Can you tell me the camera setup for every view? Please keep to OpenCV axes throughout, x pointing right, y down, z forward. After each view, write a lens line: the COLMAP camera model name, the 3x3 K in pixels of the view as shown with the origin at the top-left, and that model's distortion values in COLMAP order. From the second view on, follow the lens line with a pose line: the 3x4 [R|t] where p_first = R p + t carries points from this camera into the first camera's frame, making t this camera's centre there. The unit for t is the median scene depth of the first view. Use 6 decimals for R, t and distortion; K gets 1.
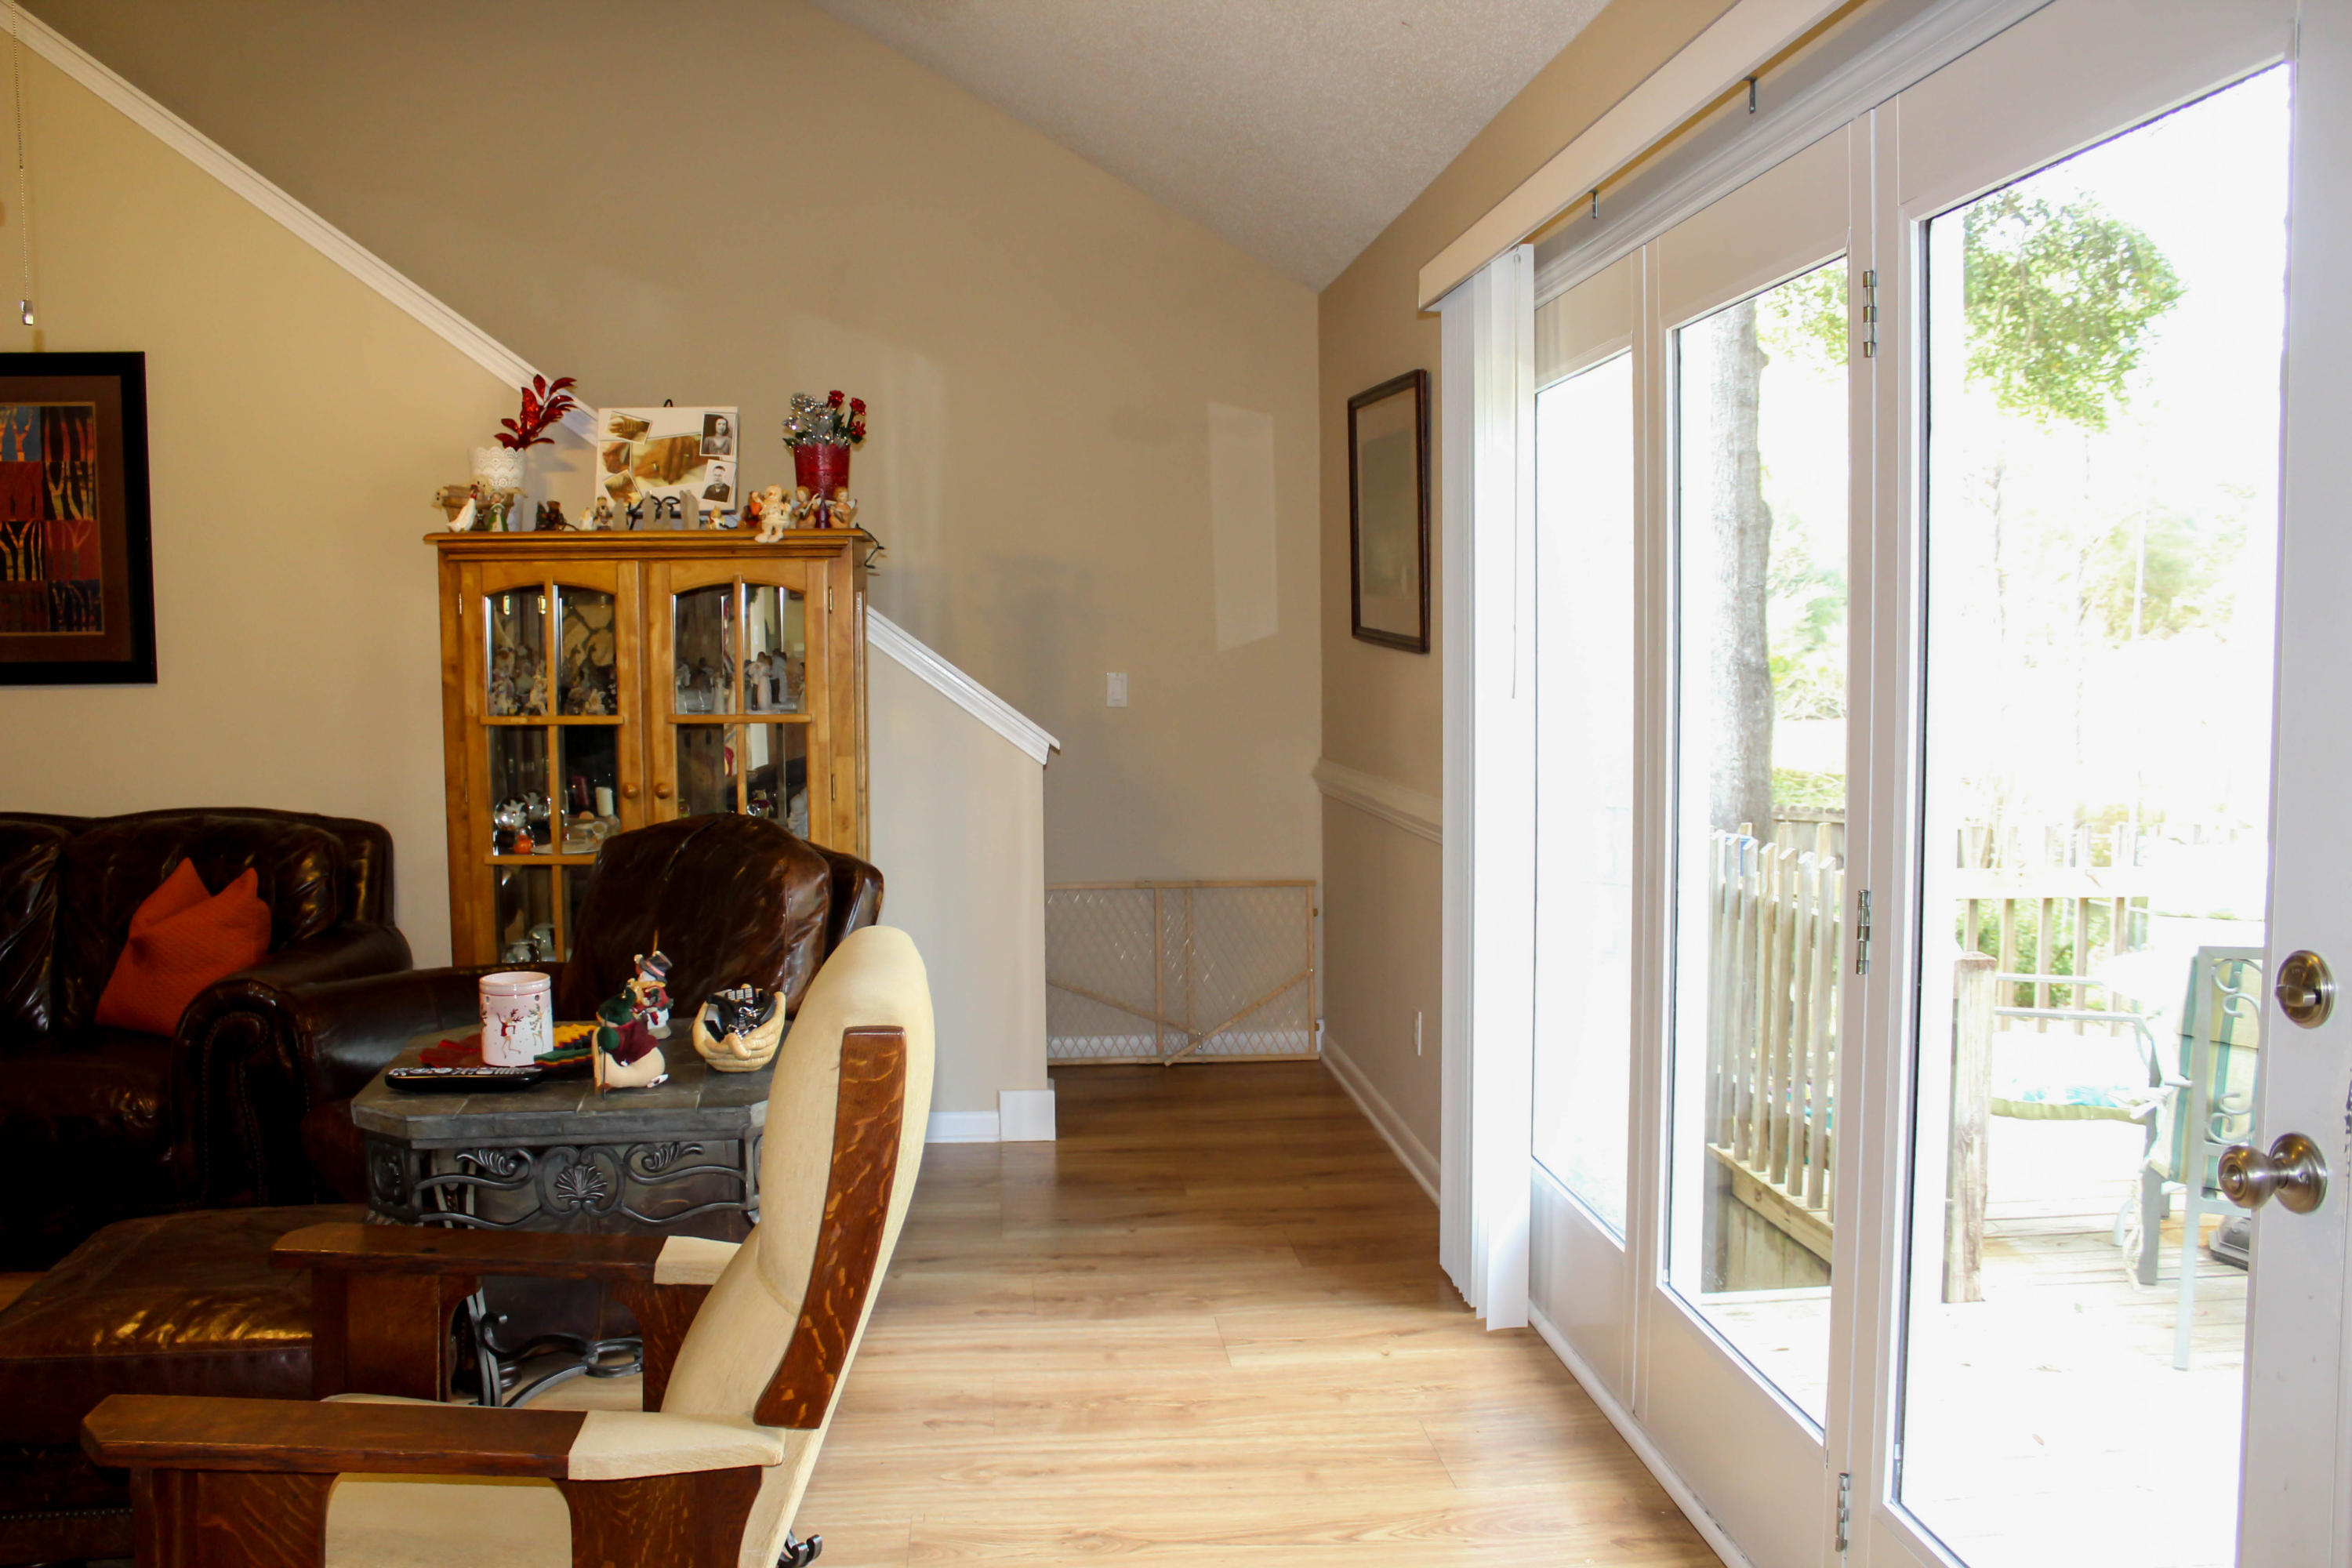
lens RADIAL K [[1946.3, 0, 1161.8], [0, 1946.3, 799.3], [0, 0, 1]] dist [-0.160633, 0.142816]
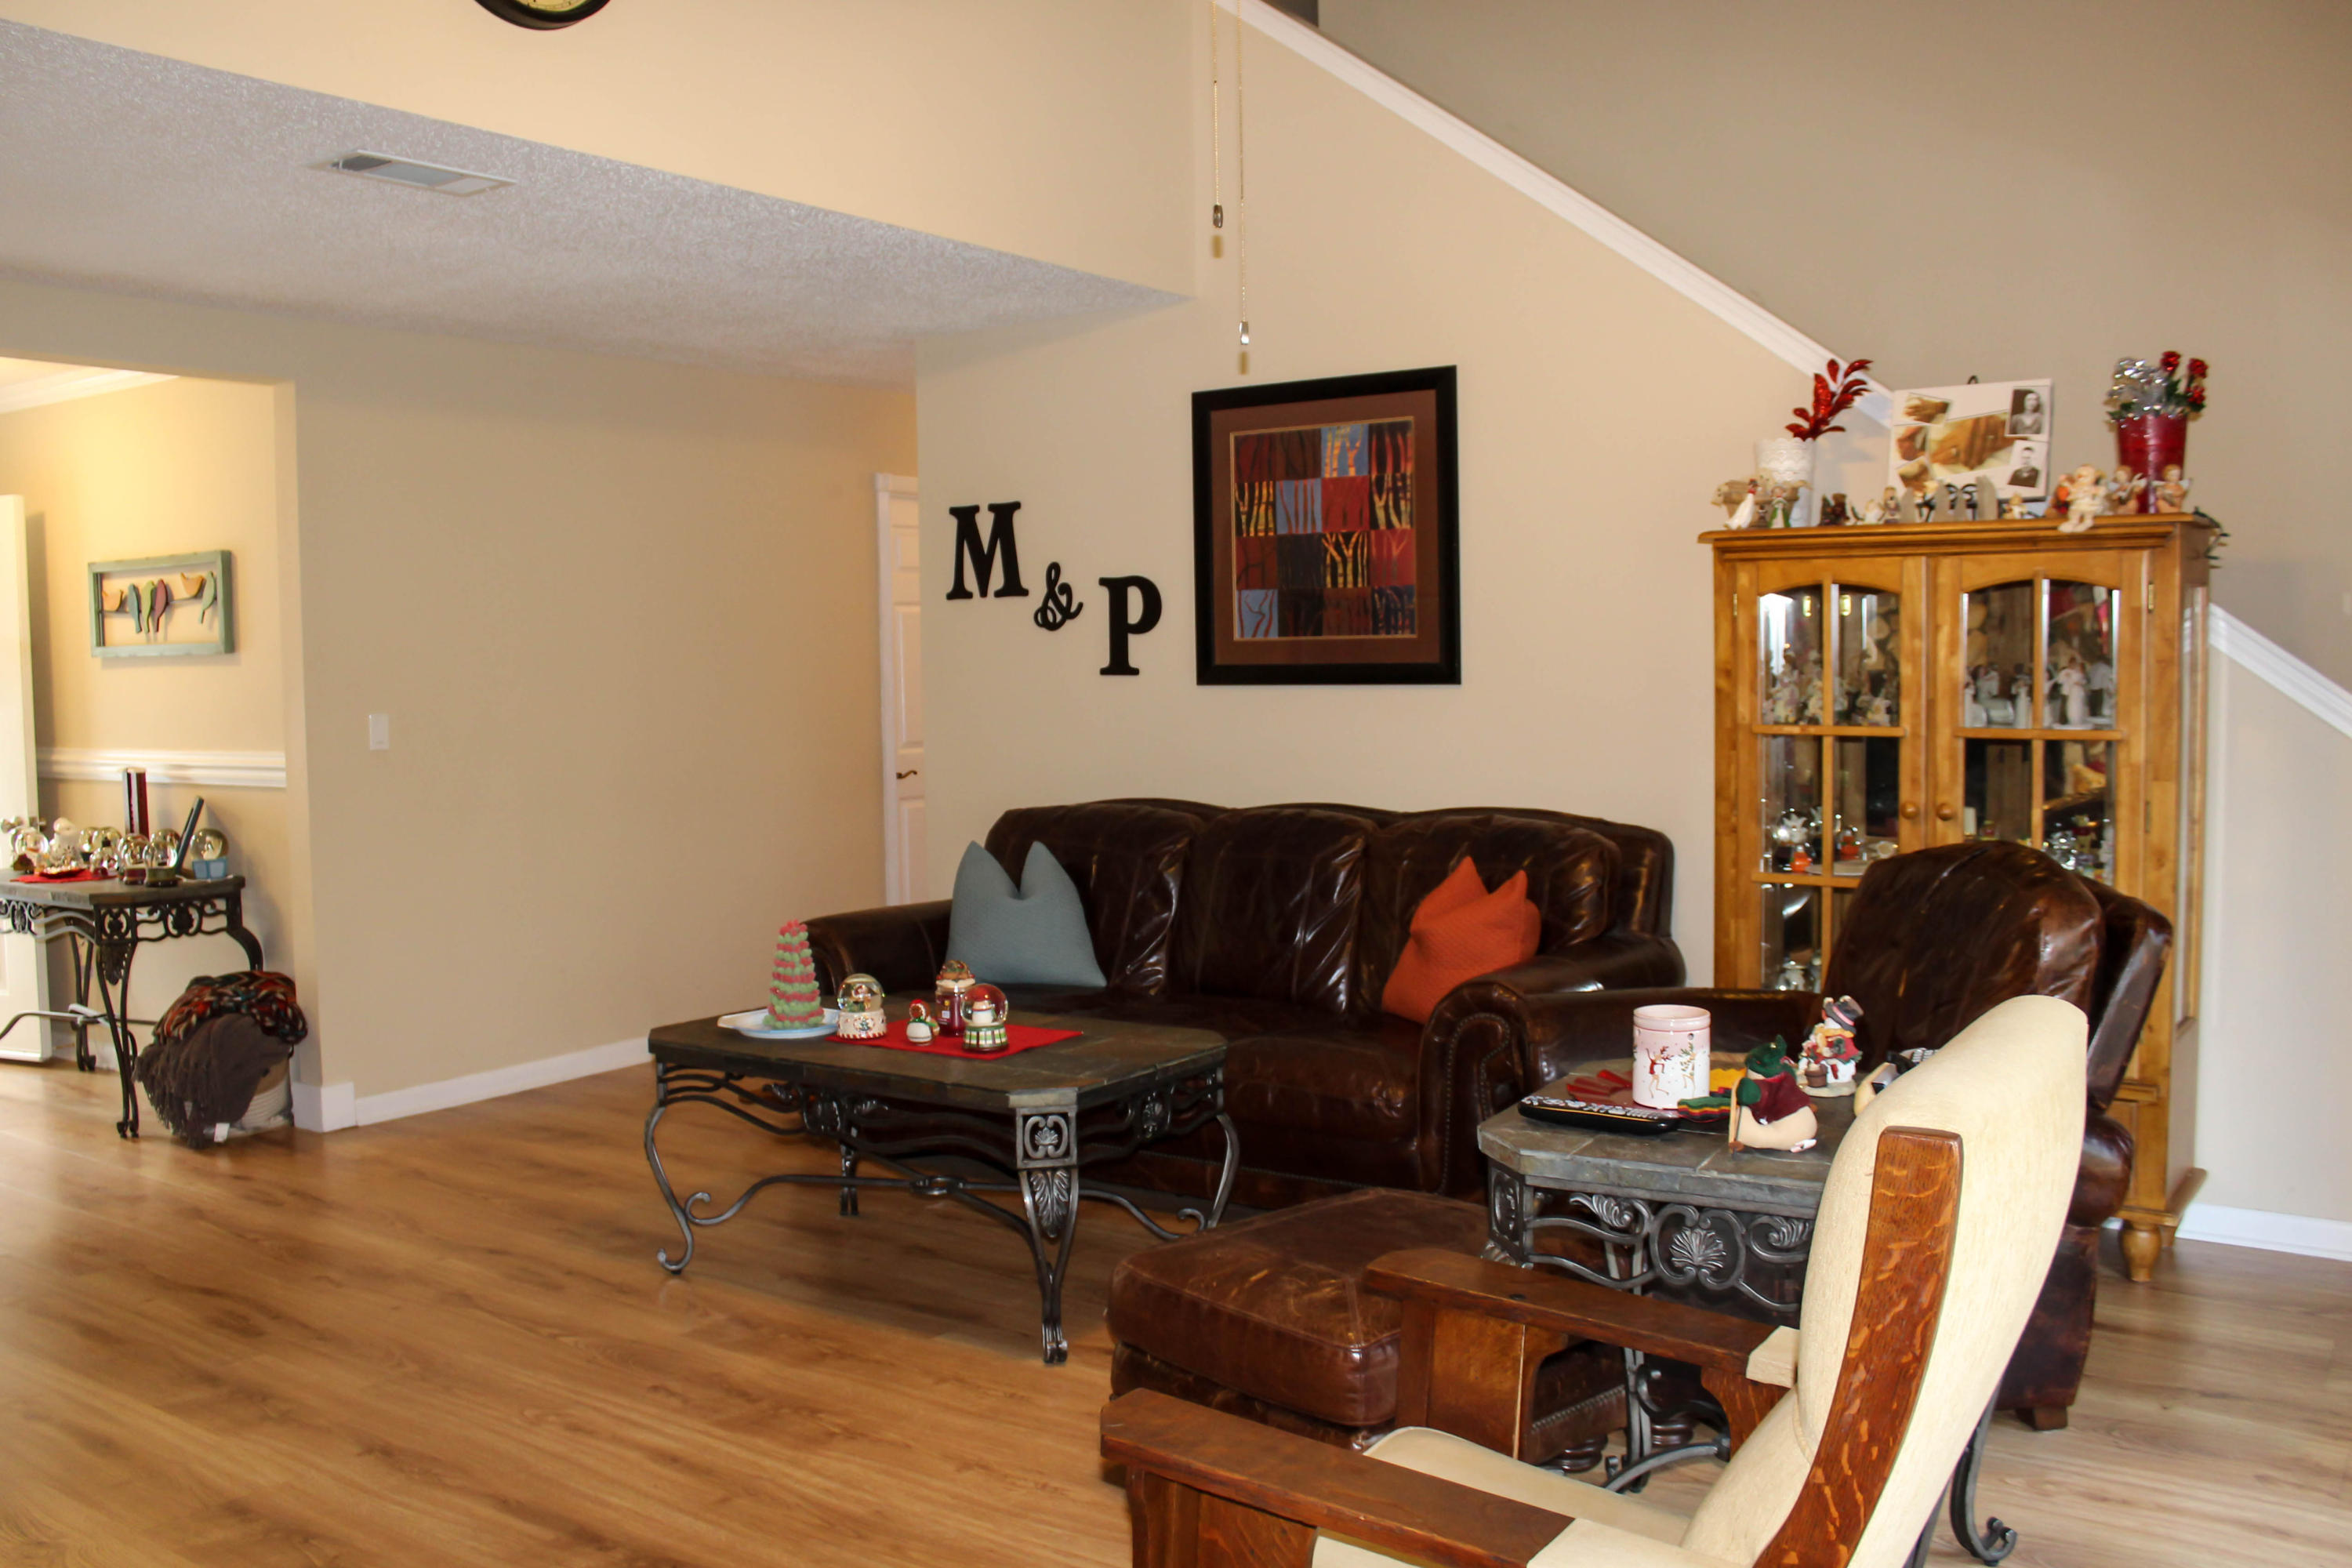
lens RADIAL K [[1988.3, 0, 1173.9], [0, 1988.3, 797.2], [0, 0, 1]] dist [-0.163224, 0.160343]
pose [[0.763920, 0.040363, -0.644047, 0.049240], [-0.043357, 0.998997, 0.011182, -0.005785], [0.643853, 0.019381, 0.764904, 0.073707]]
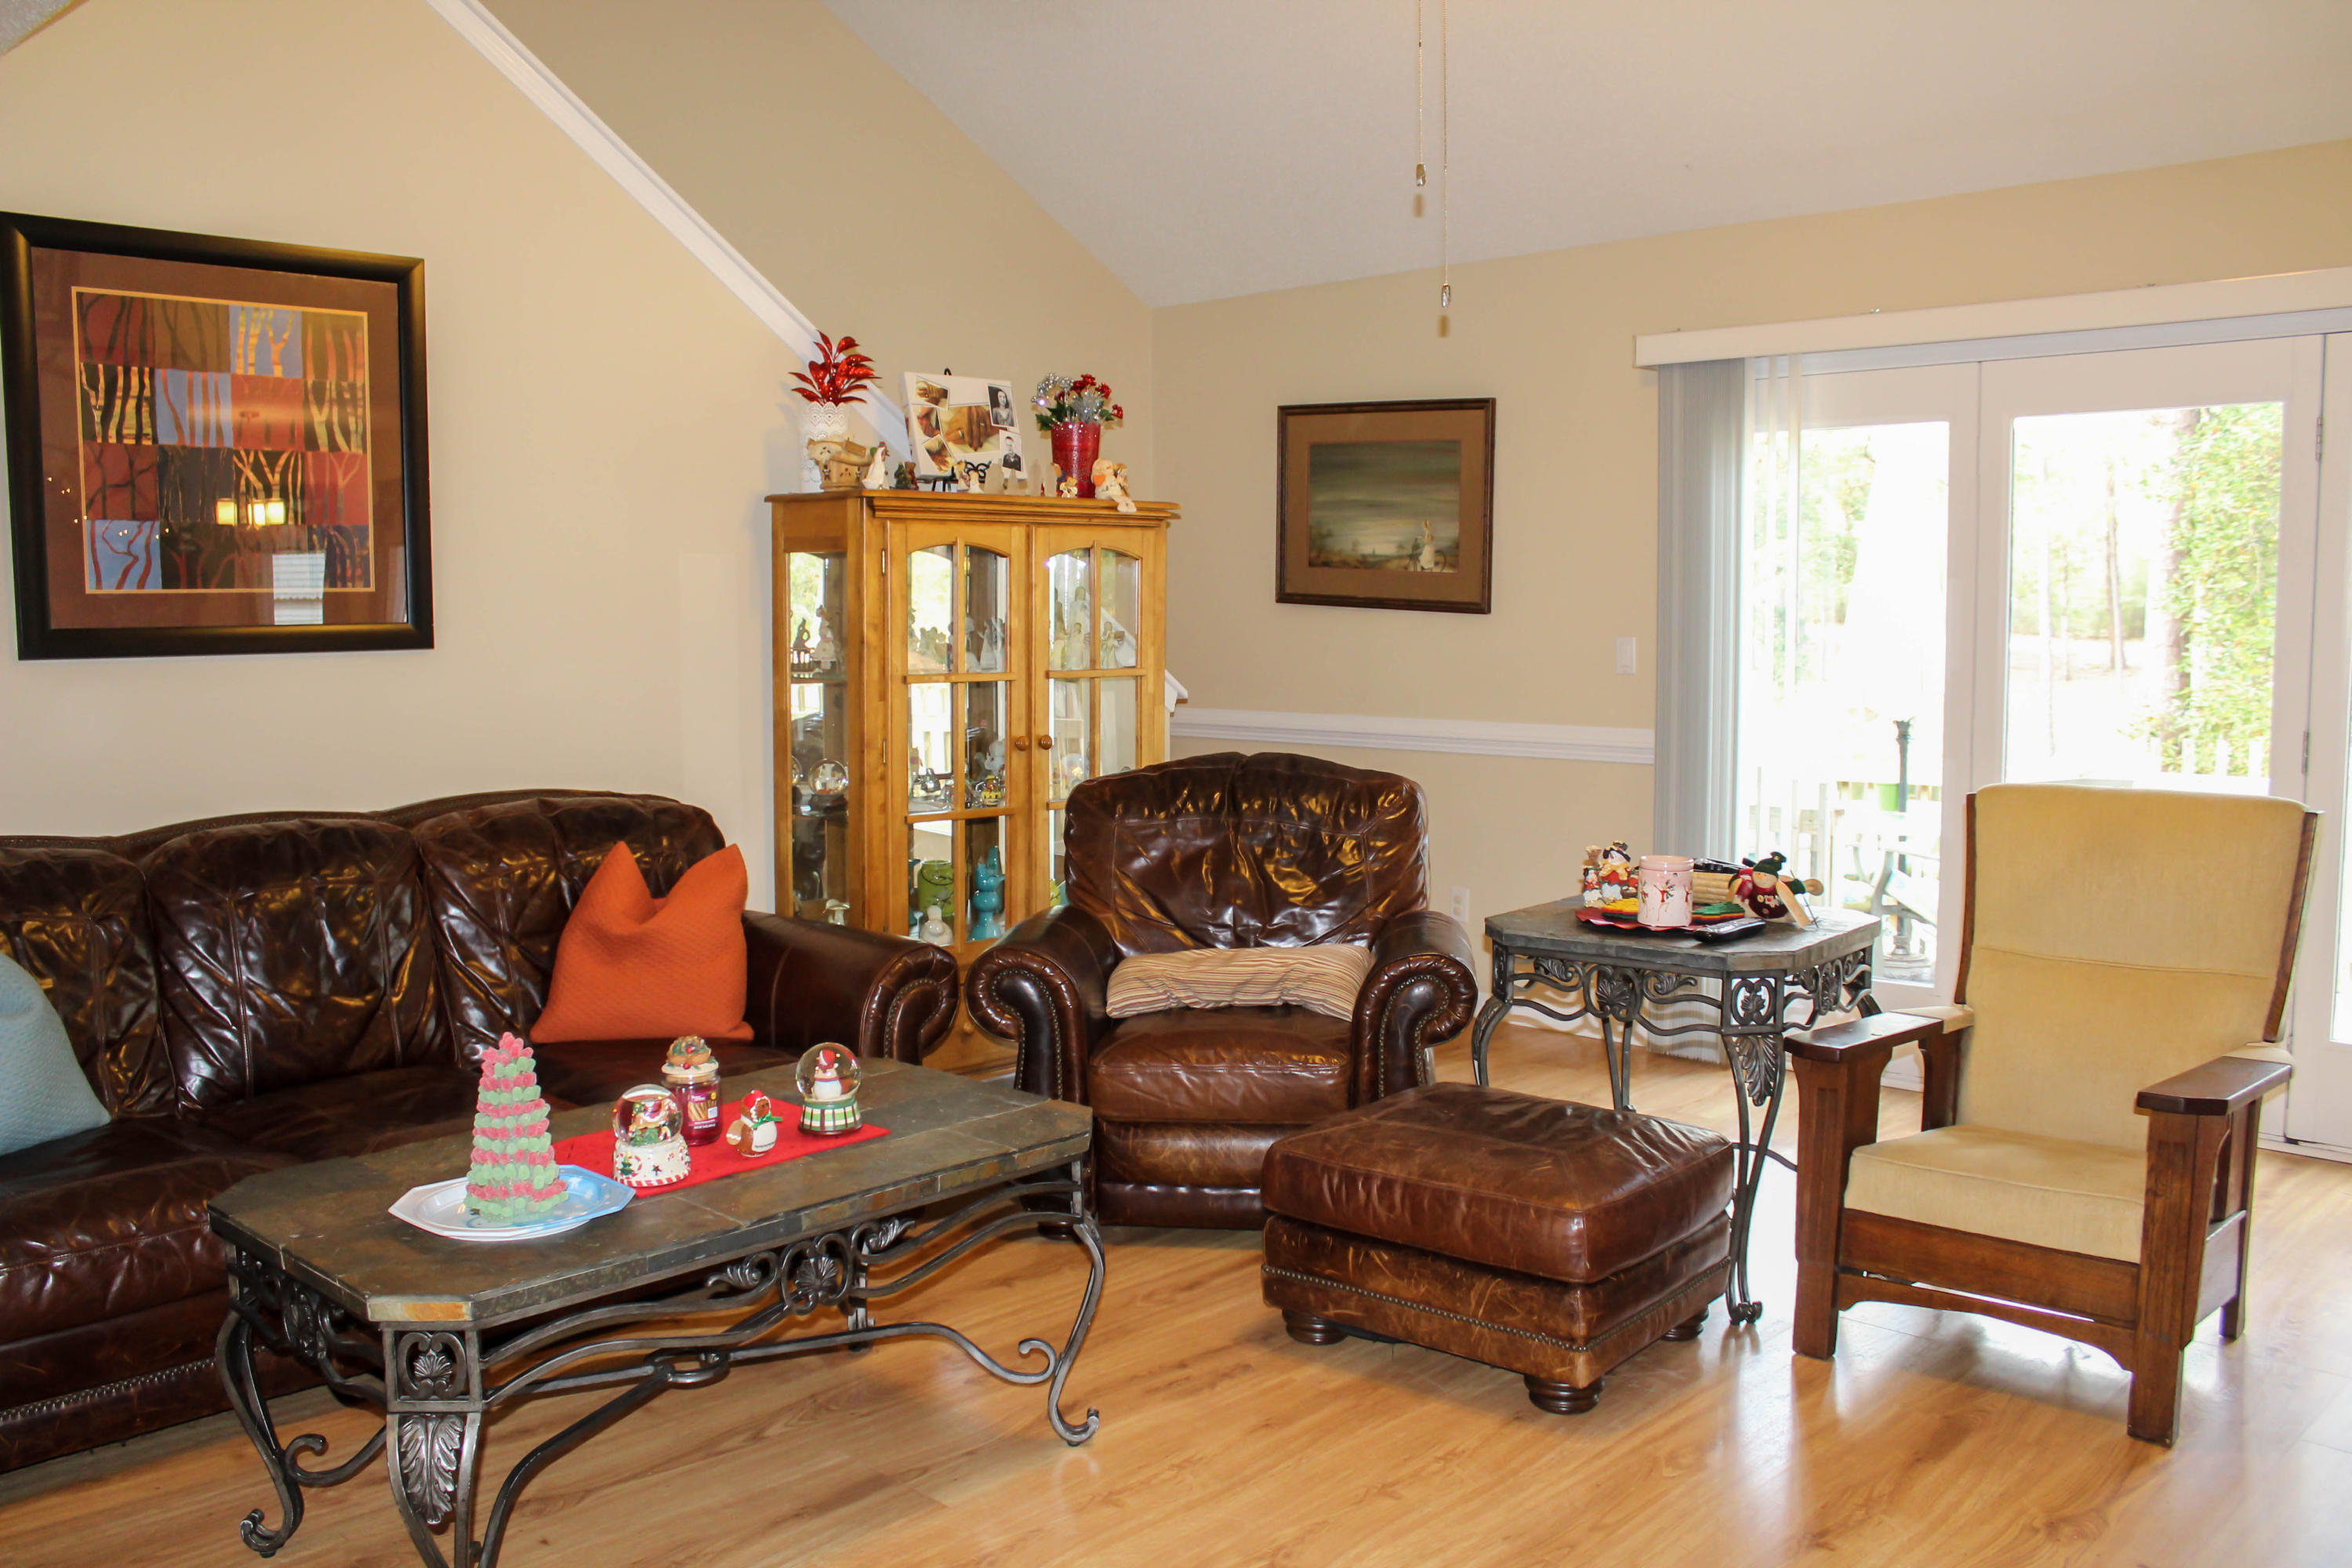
lens RADIAL K [[1946.3, 0, 1161.8], [0, 1946.3, 799.3], [0, 0, 1]] dist [-0.160633, 0.142816]
pose [[0.762520, -0.063199, 0.643871, -0.887292], [0.054799, 0.997950, 0.033056, -0.004695], [-0.644640, 0.010078, 0.764420, 0.136884]]
